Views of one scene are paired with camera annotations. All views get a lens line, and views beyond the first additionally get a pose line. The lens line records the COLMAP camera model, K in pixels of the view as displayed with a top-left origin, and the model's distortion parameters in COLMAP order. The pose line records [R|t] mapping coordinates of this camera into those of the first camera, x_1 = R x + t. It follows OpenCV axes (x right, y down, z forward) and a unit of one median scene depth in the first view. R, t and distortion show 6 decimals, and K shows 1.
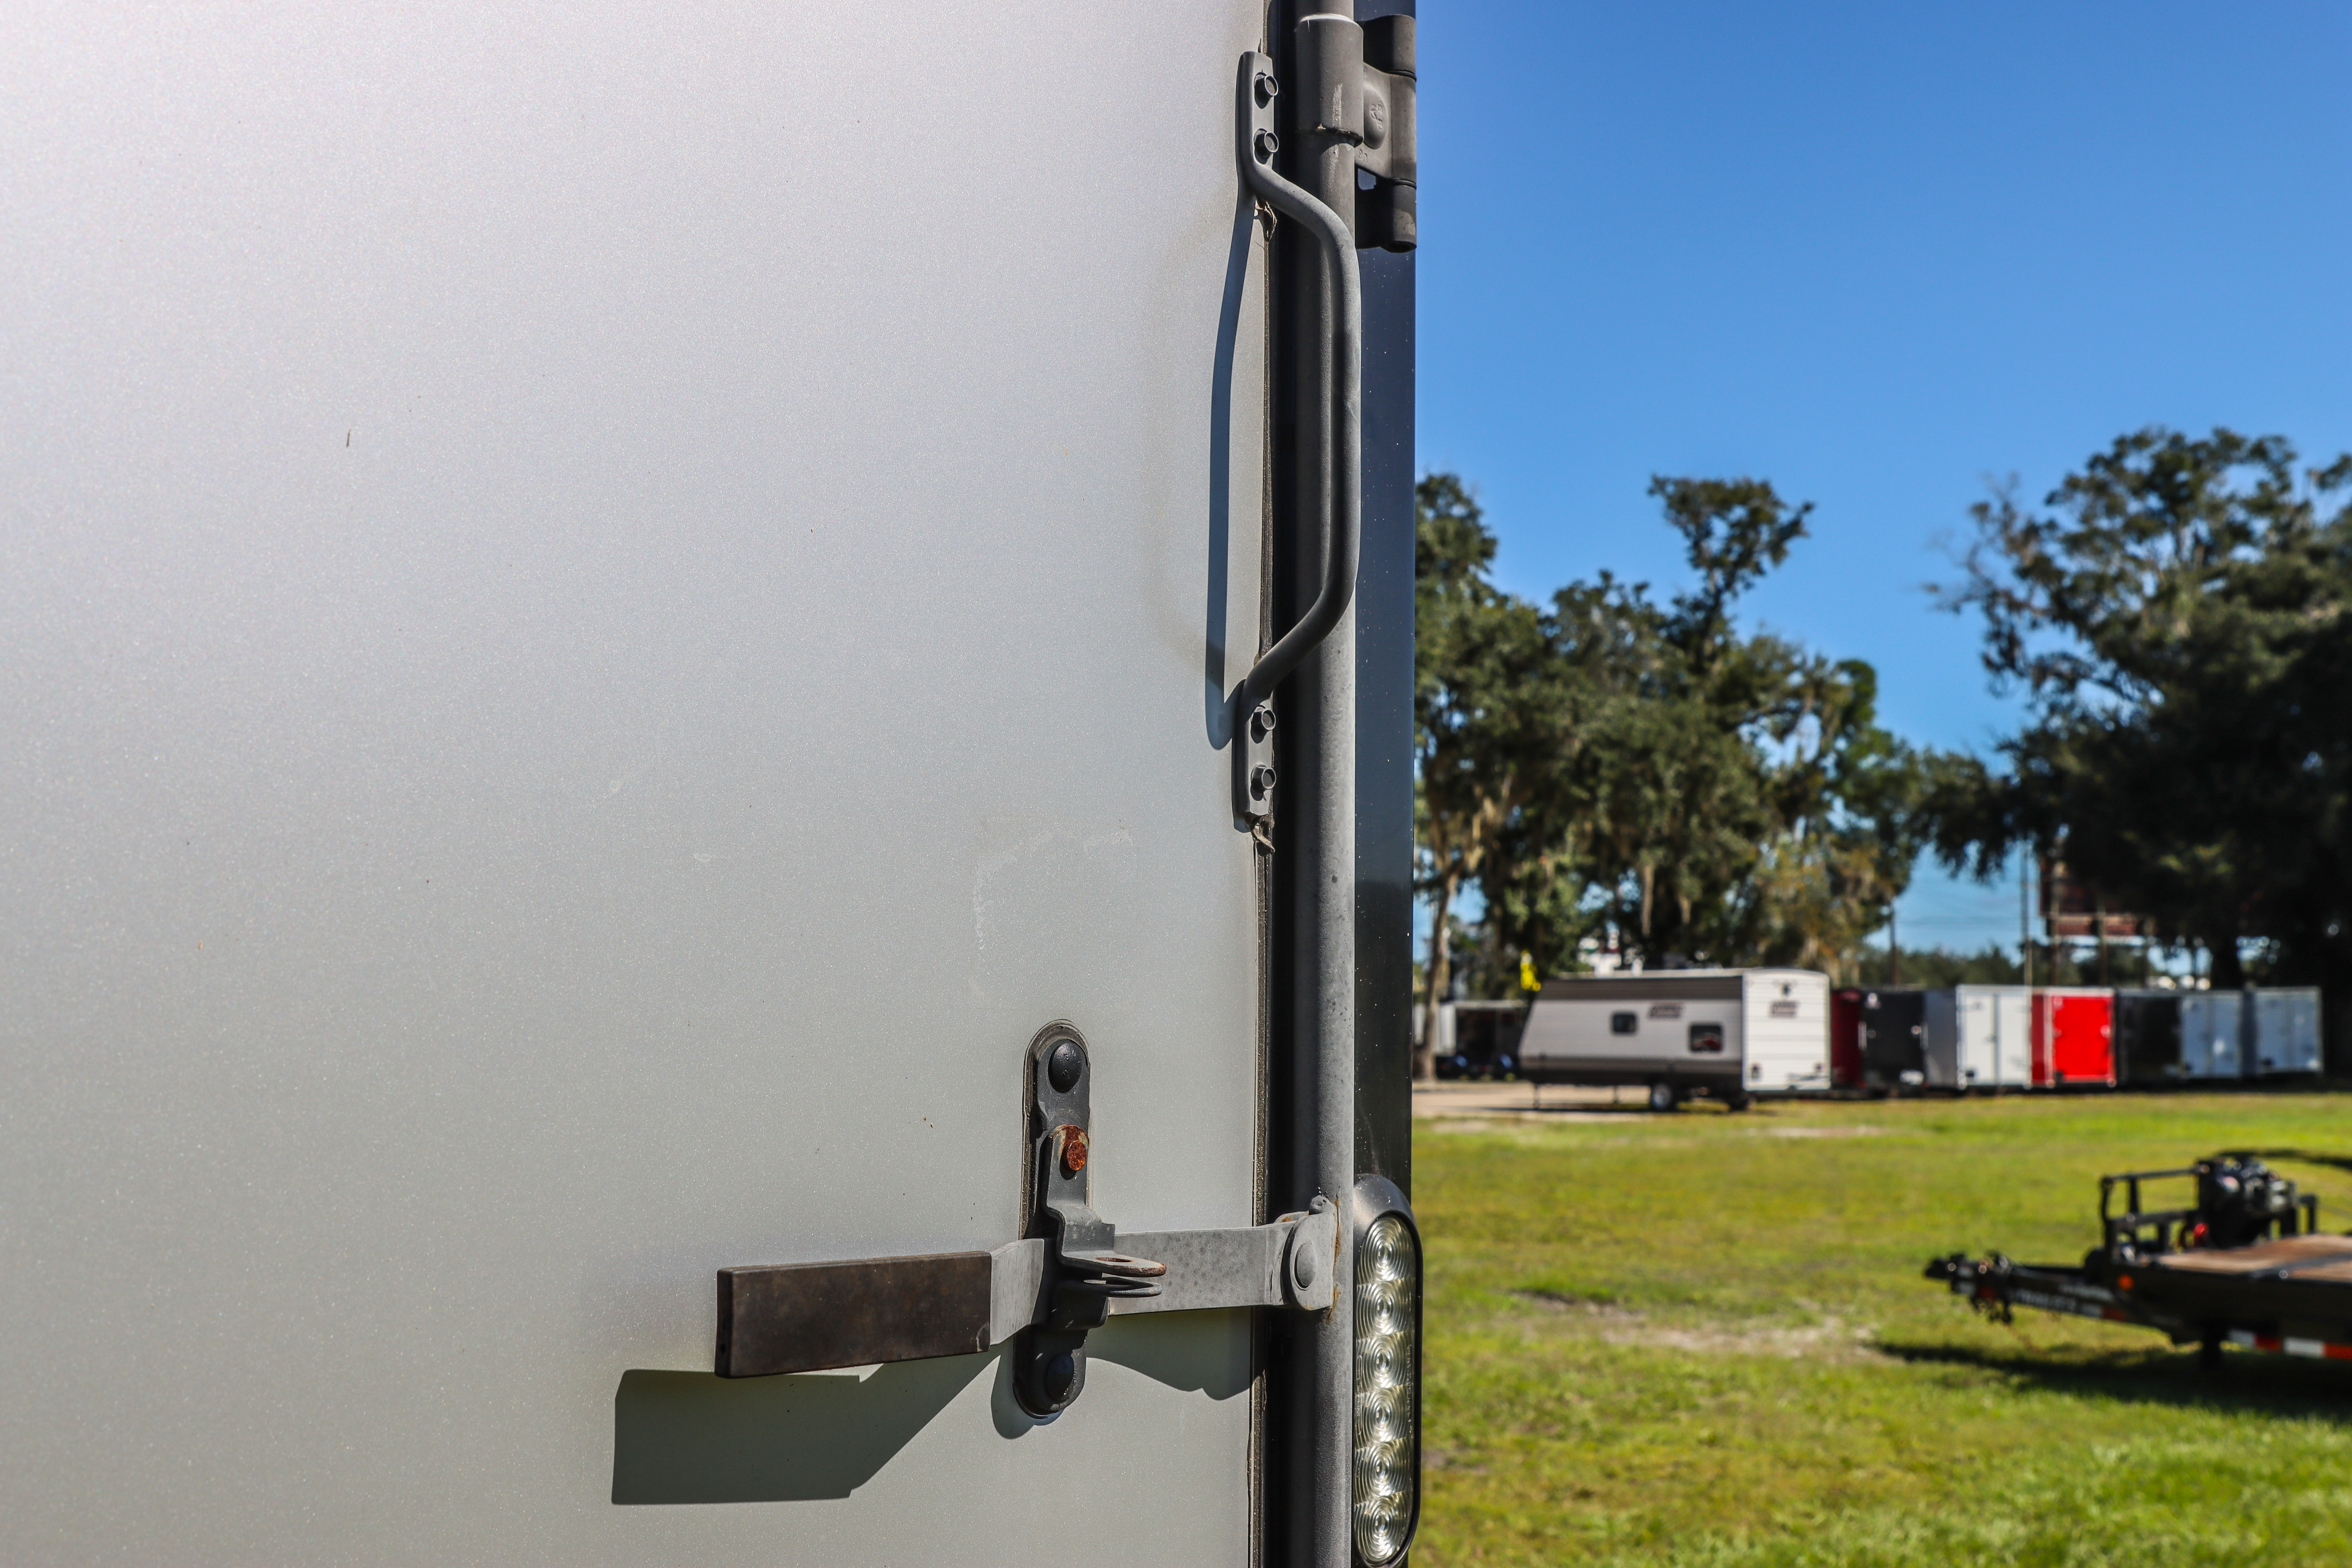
lens RADIAL K [[2581.1, 0, 1176.0], [0, 2581.1, 784.0], [0, 0, 1]] dist [-0.091832, 0.024505]
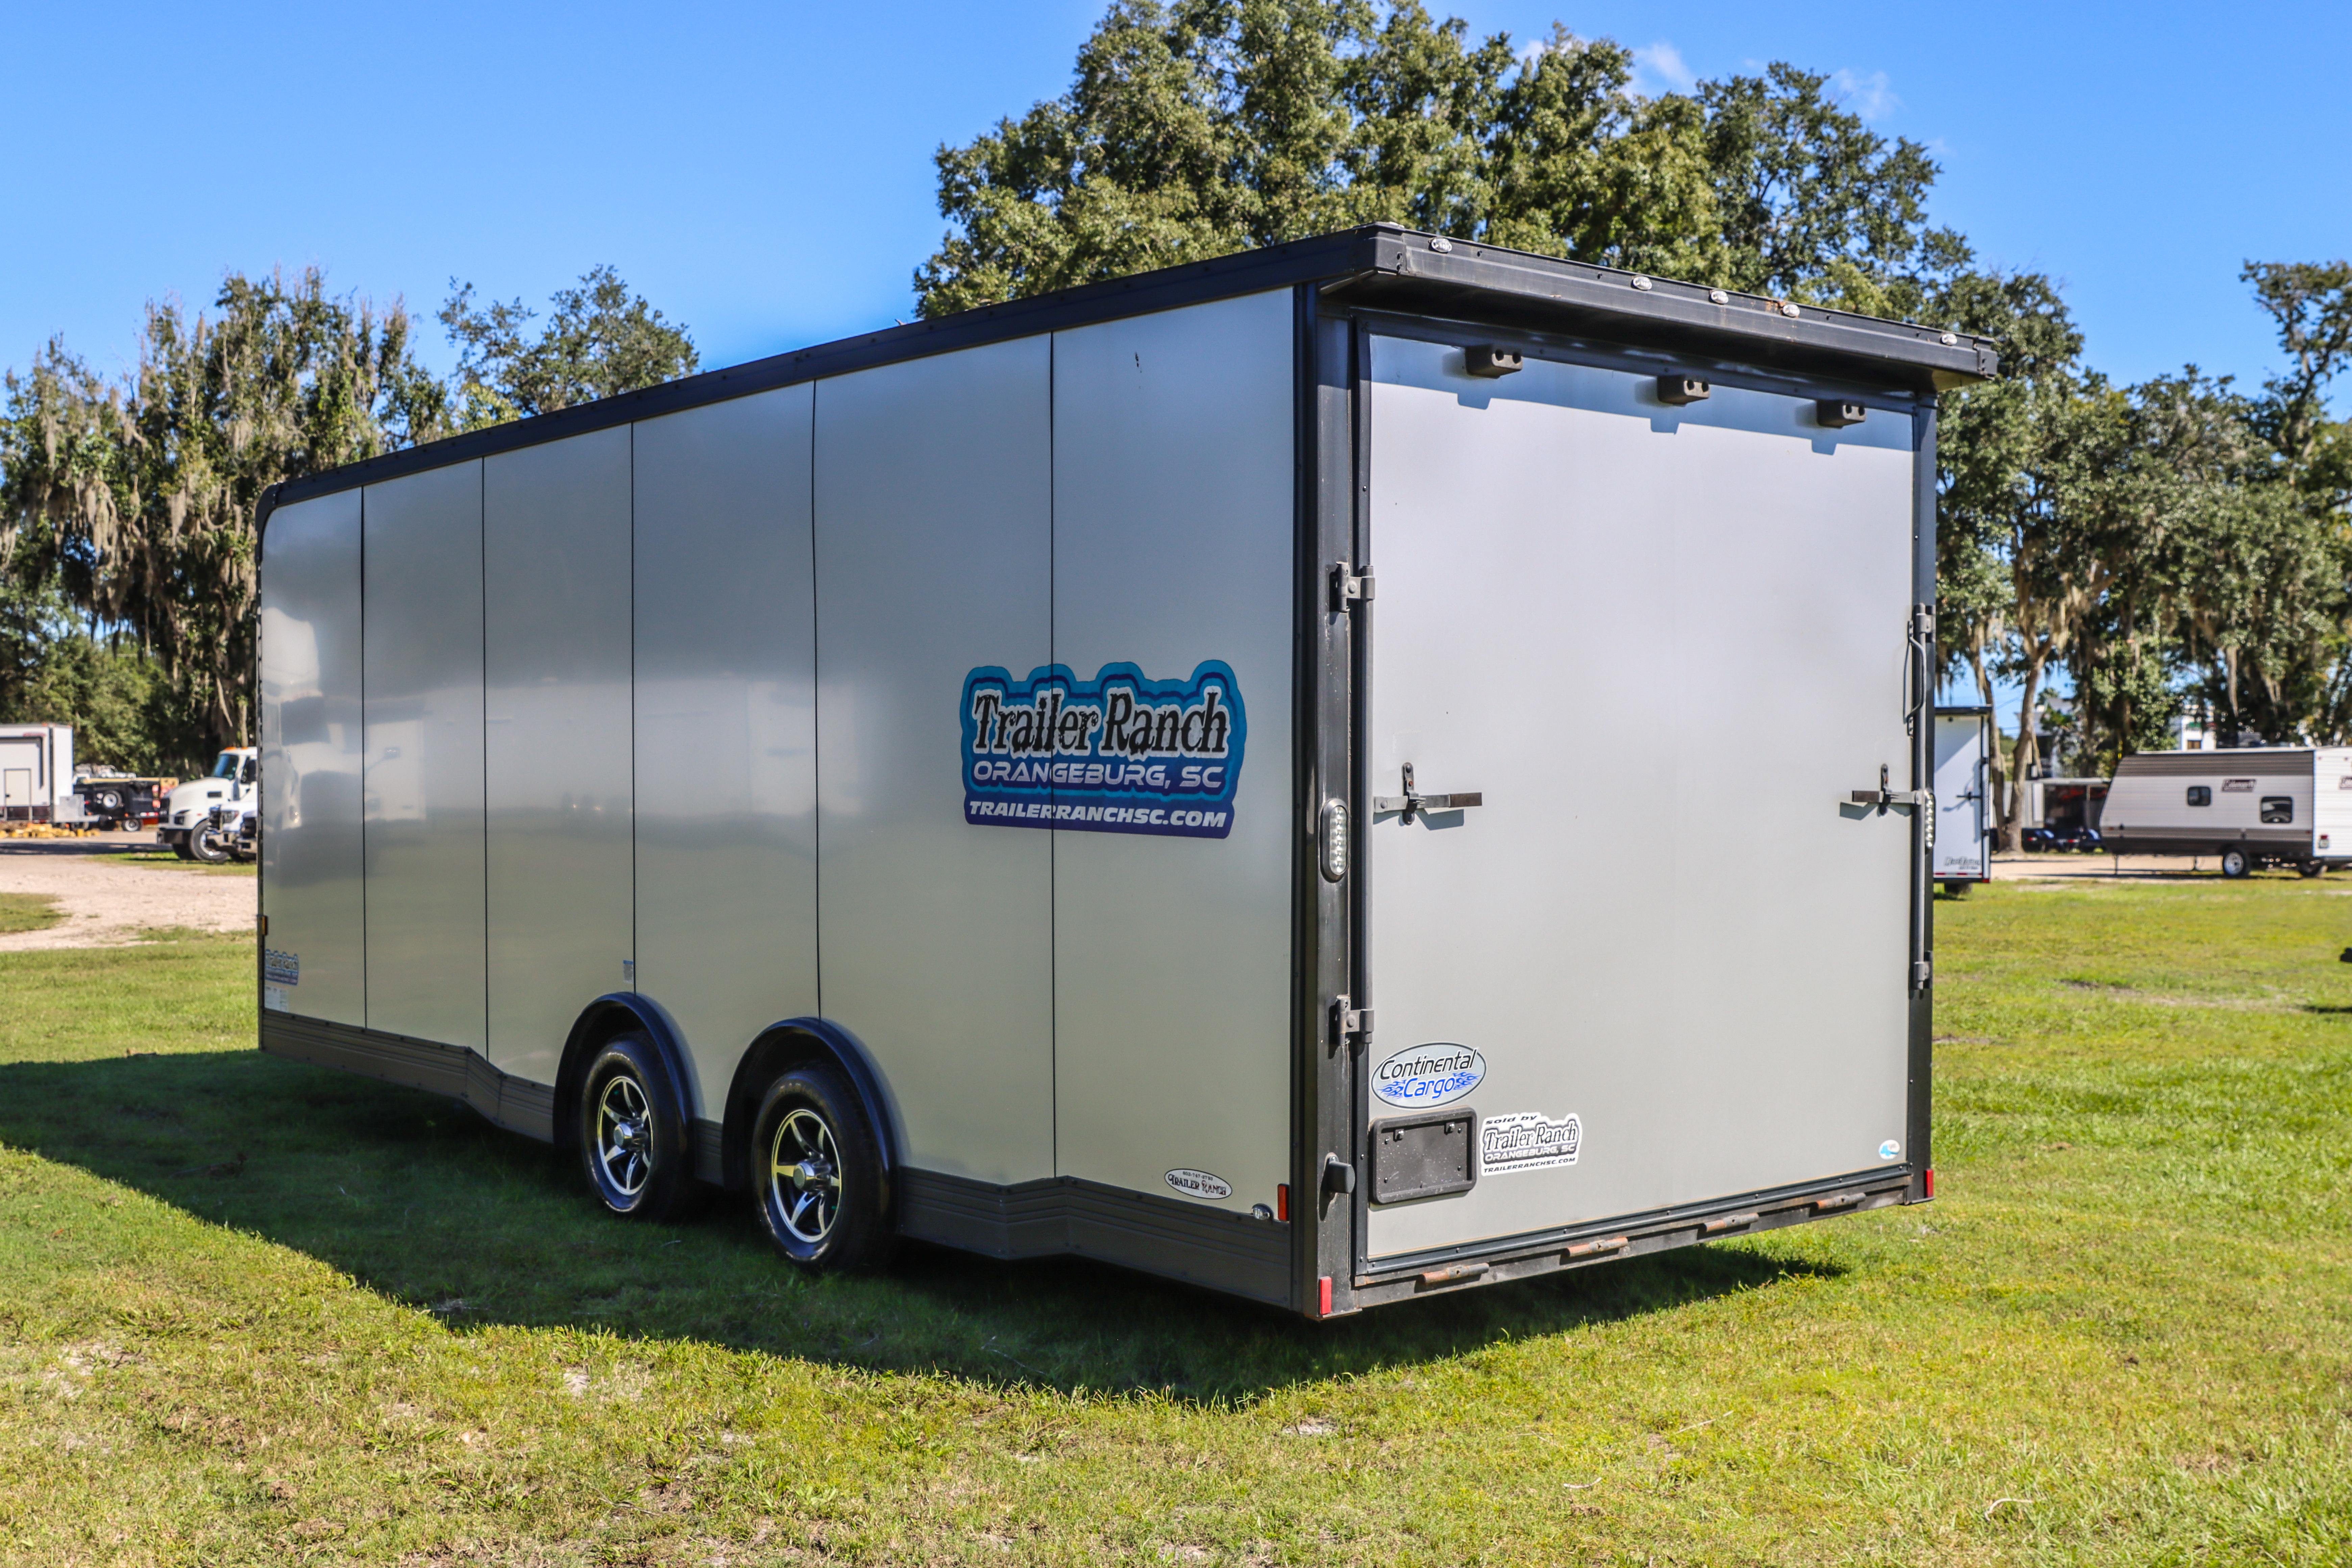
lens RADIAL K [[2581.1, 0, 1176.0], [0, 2581.1, 784.0], [0, 0, 1]] dist [-0.091832, 0.024505]
pose [[0.975128, -0.002663, -0.221627, -0.006253], [0.021592, 0.996313, 0.083033, -0.007946], [0.220588, -0.085753, 0.971590, -0.104304]]
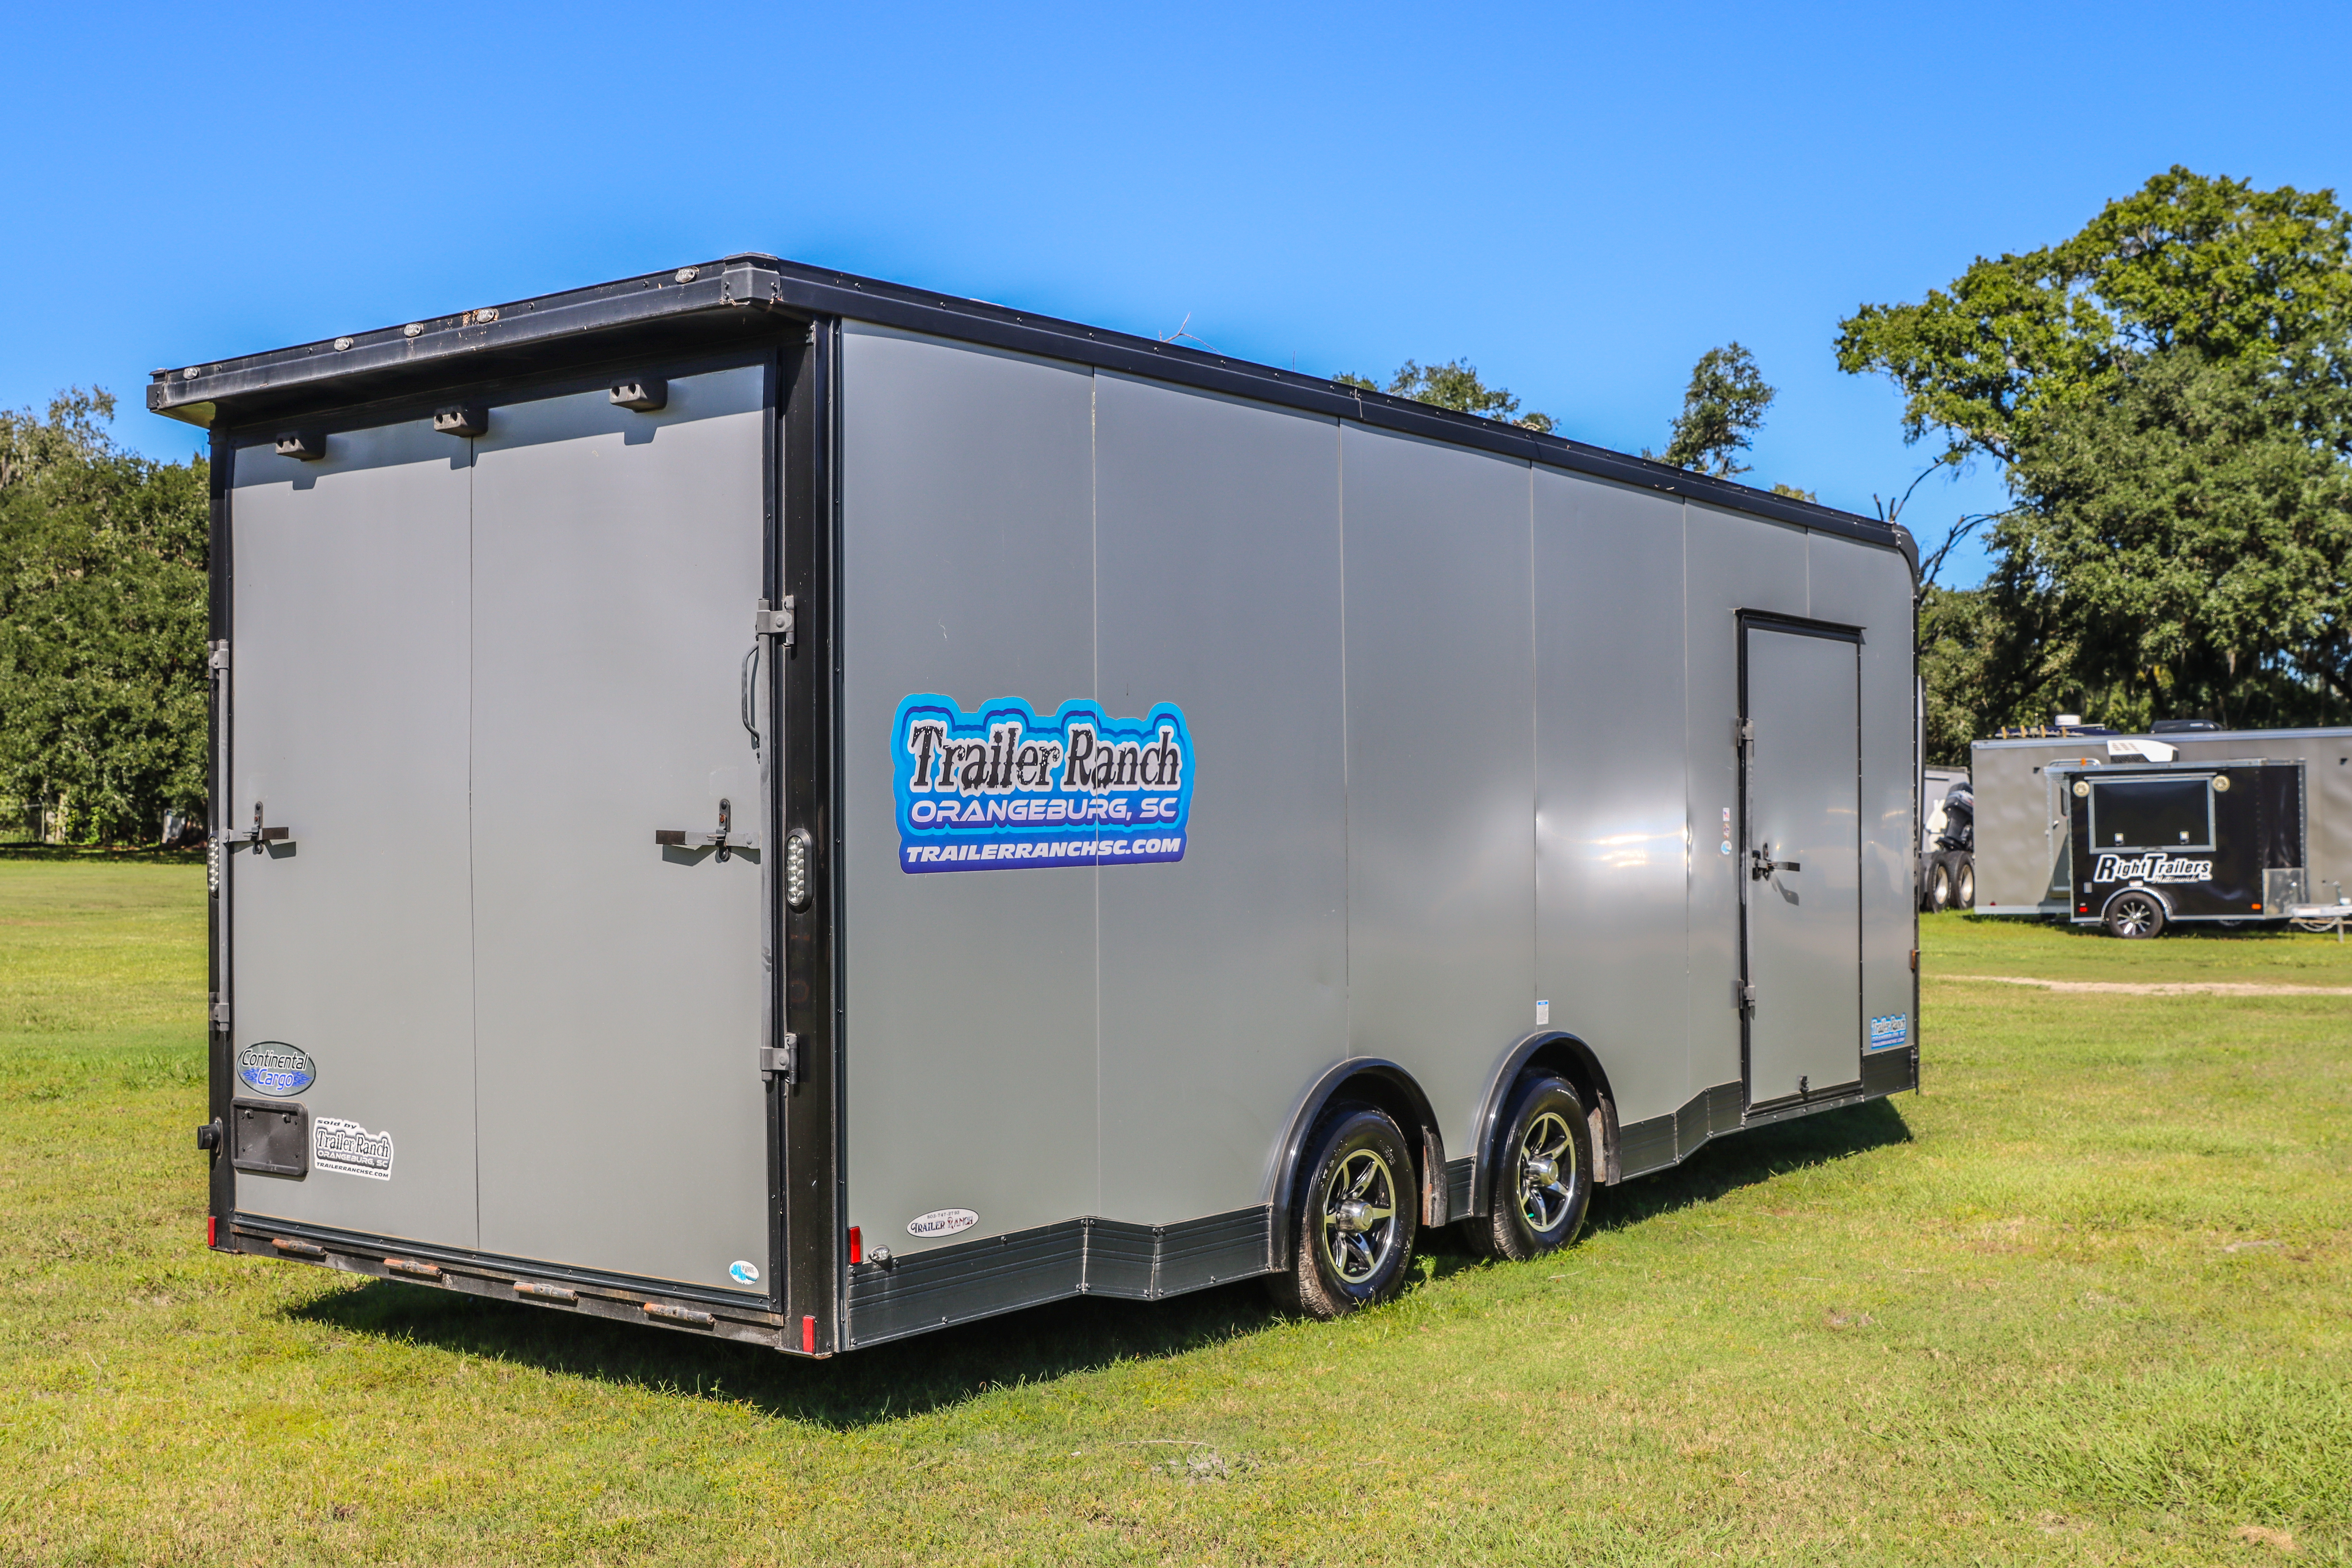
lens RADIAL K [[2581.1, 0, 1176.0], [0, 2581.1, 784.0], [0, 0, 1]] dist [-0.091832, 0.024505]
pose [[0.021317, -0.014894, -0.999662, 0.095268], [0.081921, 0.996553, -0.013101, 0.003561], [0.996411, -0.081614, 0.022464, 0.030036]]
